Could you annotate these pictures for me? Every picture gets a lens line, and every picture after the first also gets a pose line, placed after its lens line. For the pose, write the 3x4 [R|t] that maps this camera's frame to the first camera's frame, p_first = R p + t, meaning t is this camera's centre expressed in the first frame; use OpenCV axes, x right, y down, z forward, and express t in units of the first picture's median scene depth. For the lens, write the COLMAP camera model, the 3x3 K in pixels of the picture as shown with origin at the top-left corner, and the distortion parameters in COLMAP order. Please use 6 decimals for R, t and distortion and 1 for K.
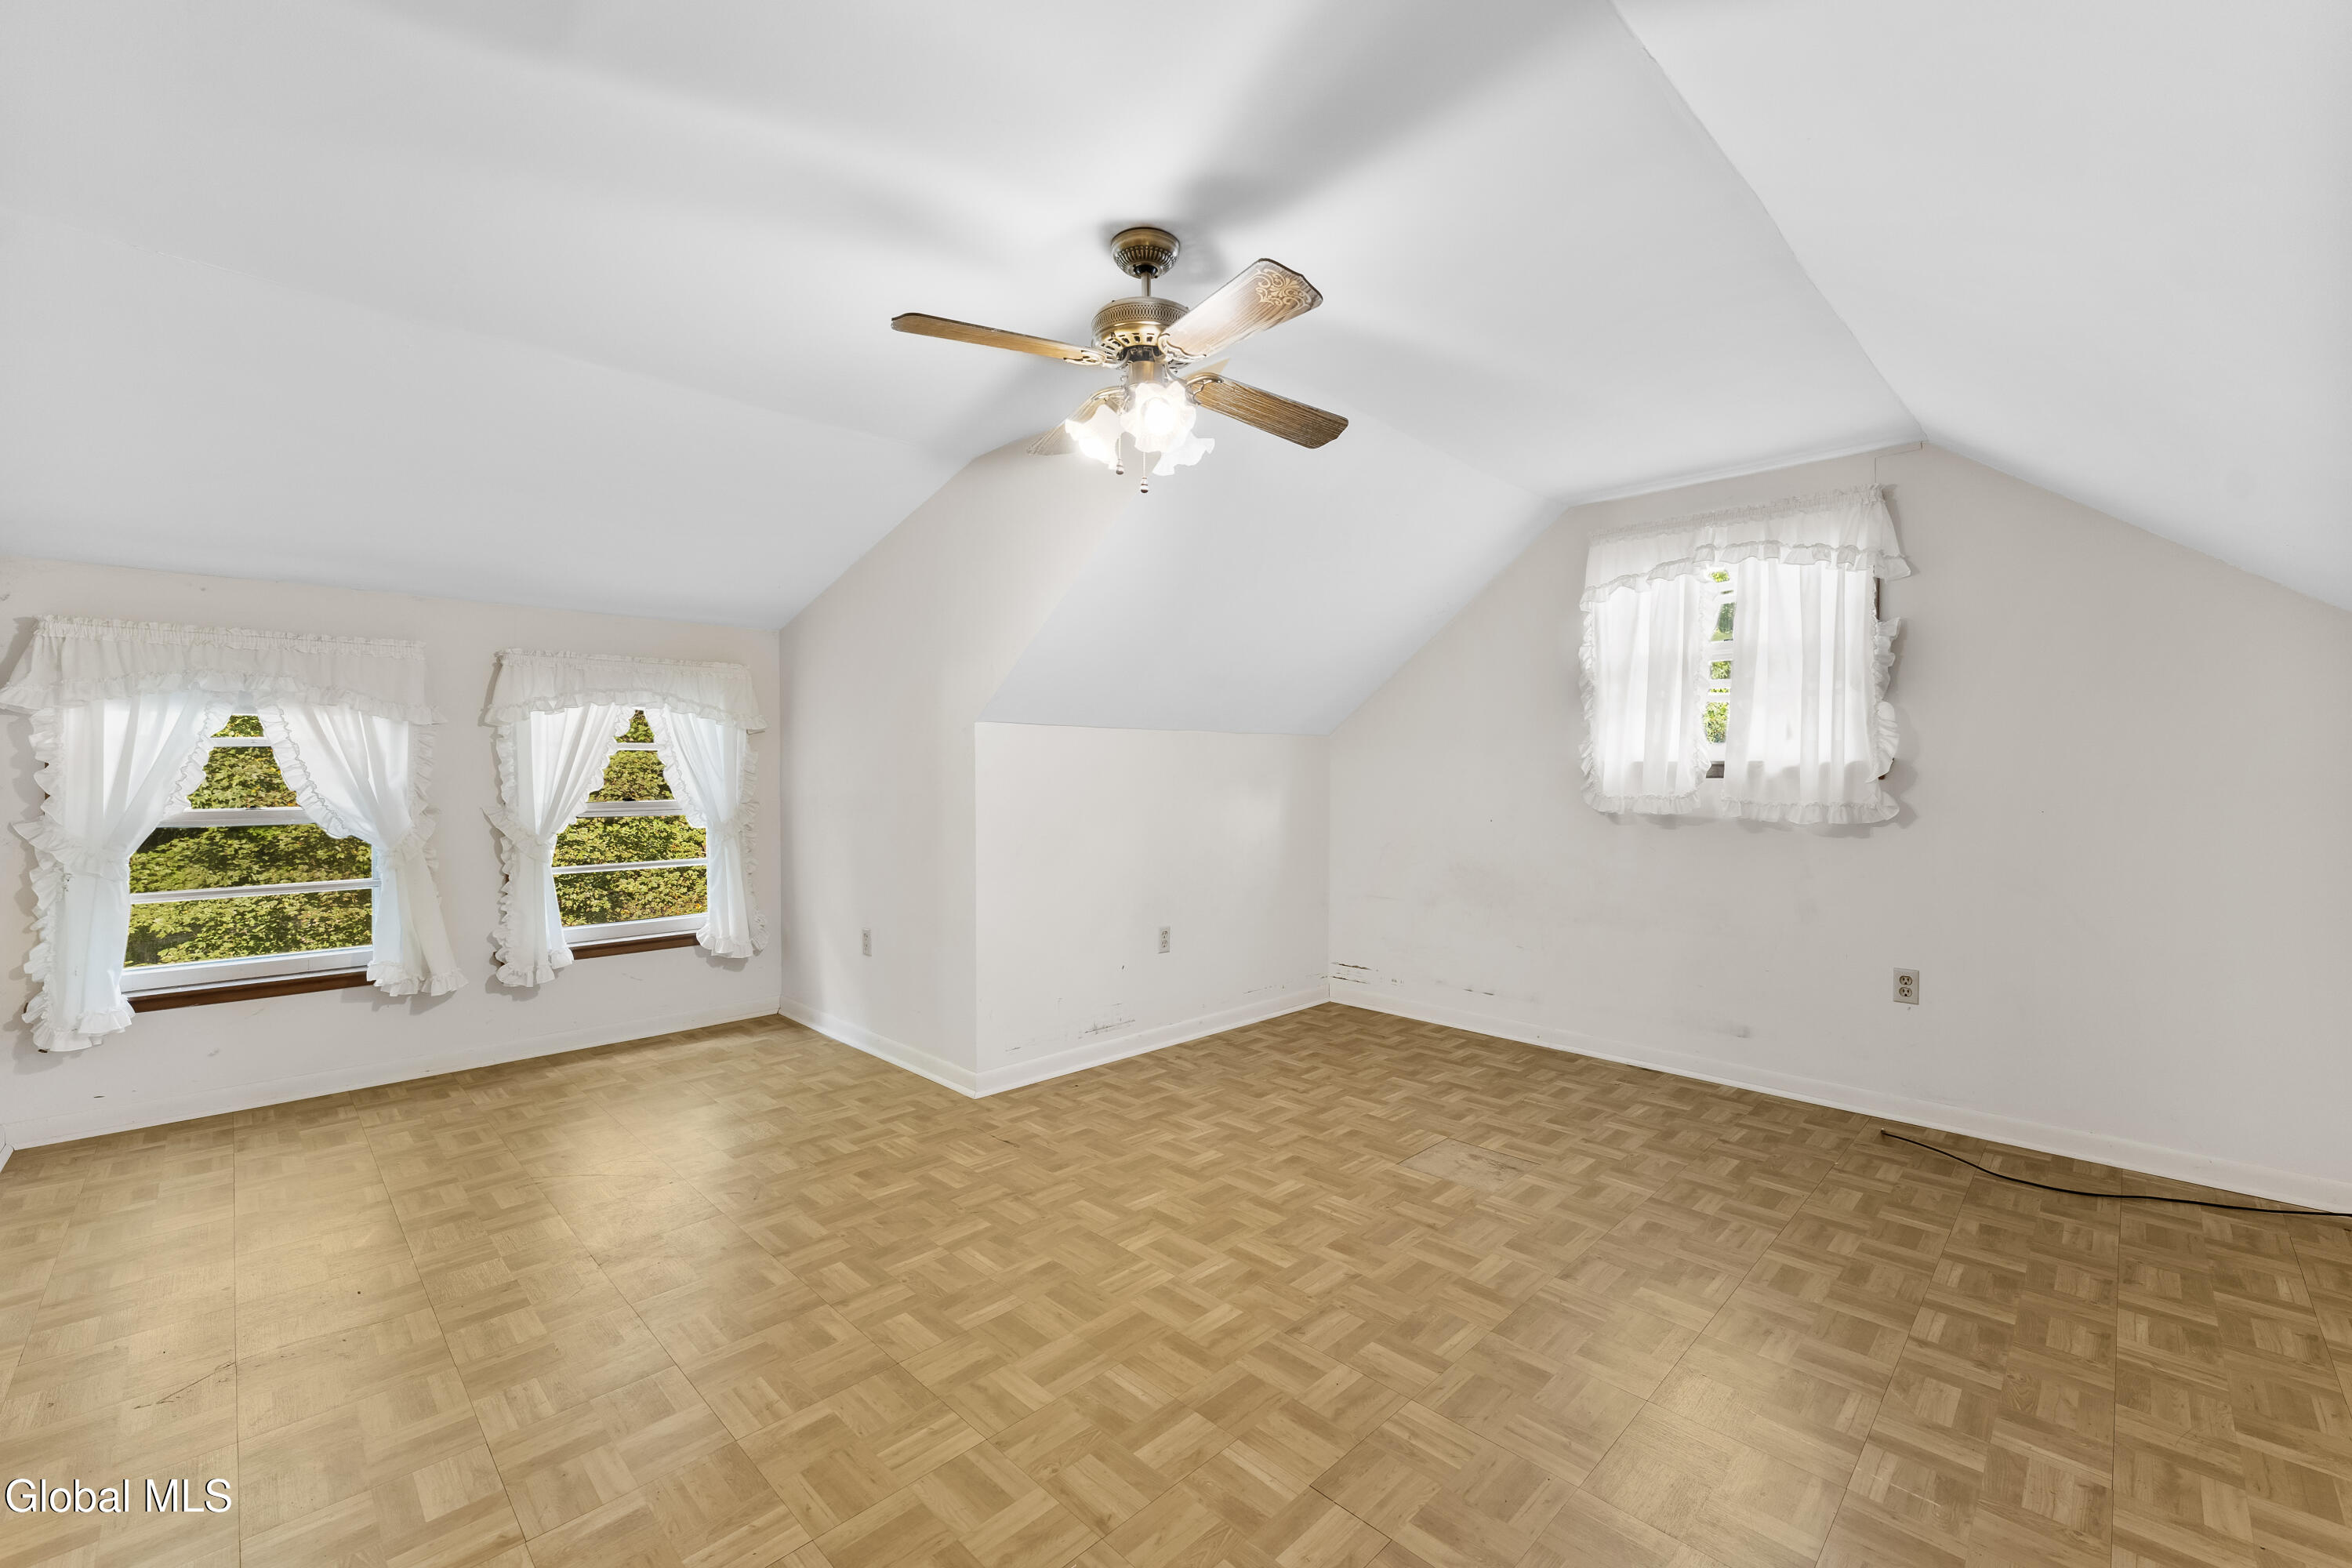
lens RADIAL K [[959.5, 0, 1167.4], [0, 959.5, 786.2], [0, 0, 1]] dist [0.003781, -0.000856]
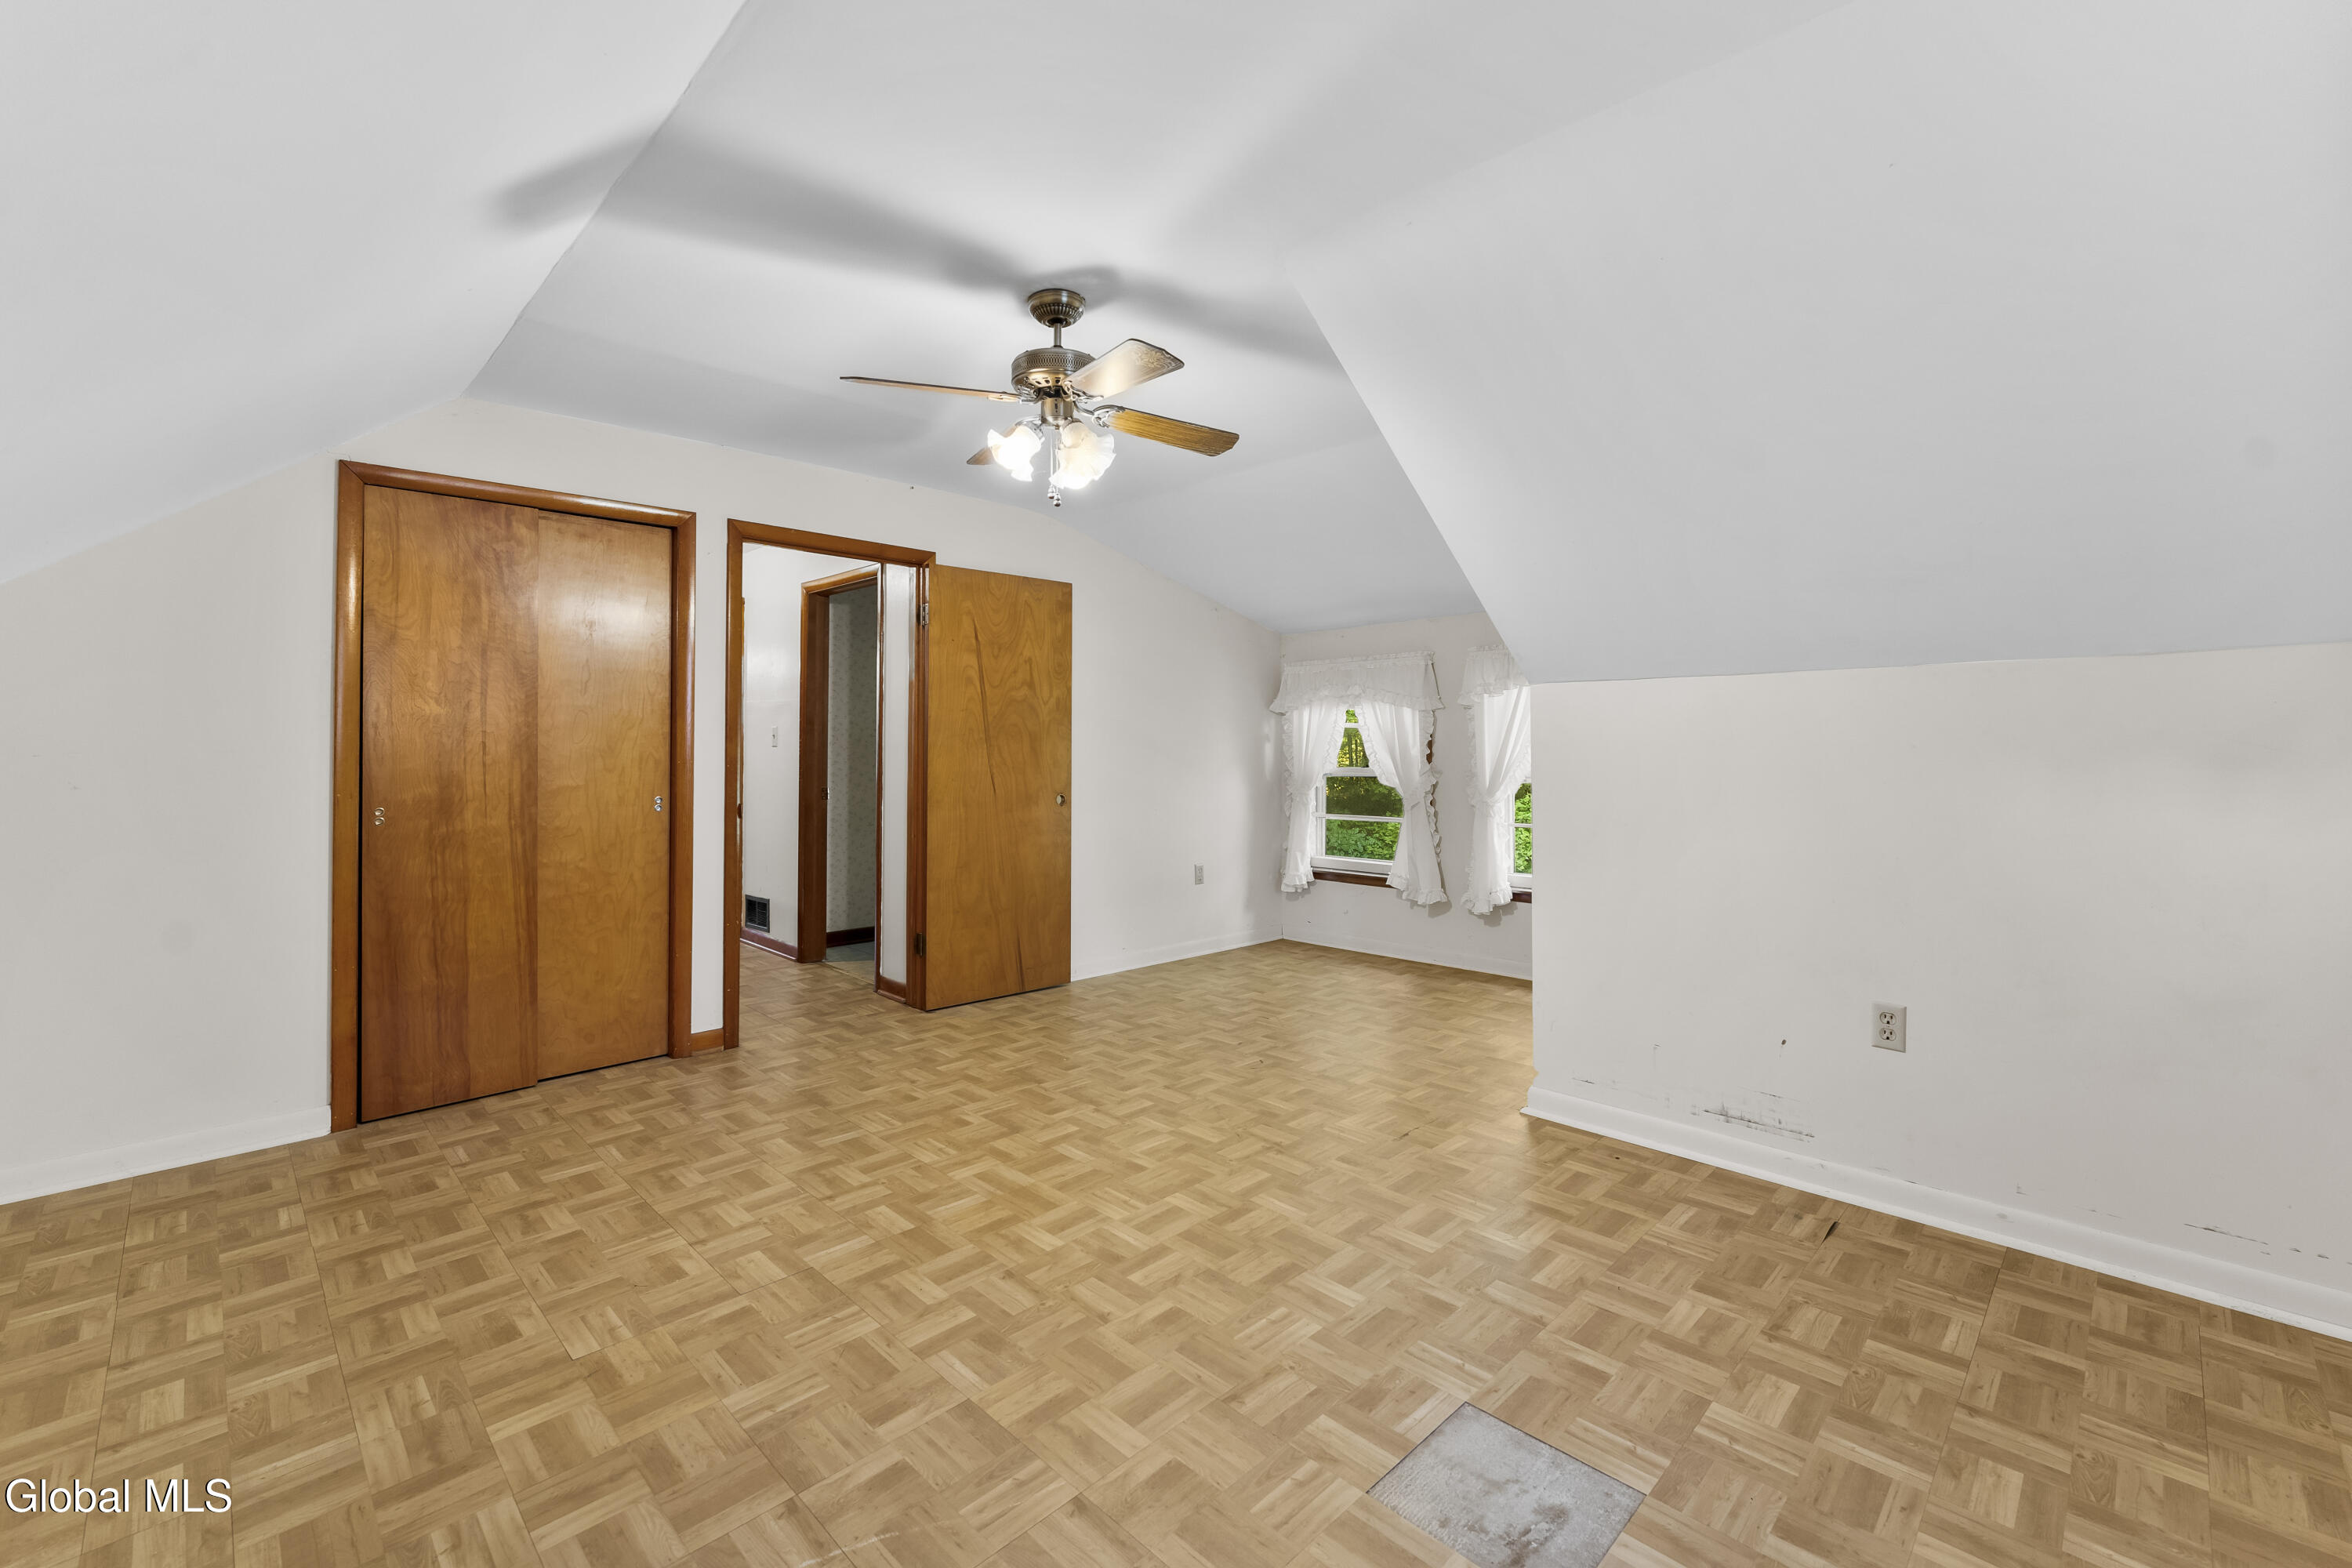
lens RADIAL K [[959.5, 0, 1167.1], [0, 959.5, 761.9], [0, 0, 1]] dist [0.003781, -0.000856]
pose [[0.013738, 0.012697, -0.999825, 0.821024], [-0.008776, 0.999882, 0.012577, -0.004414], [0.999867, 0.008601, 0.013848, 0.806079]]
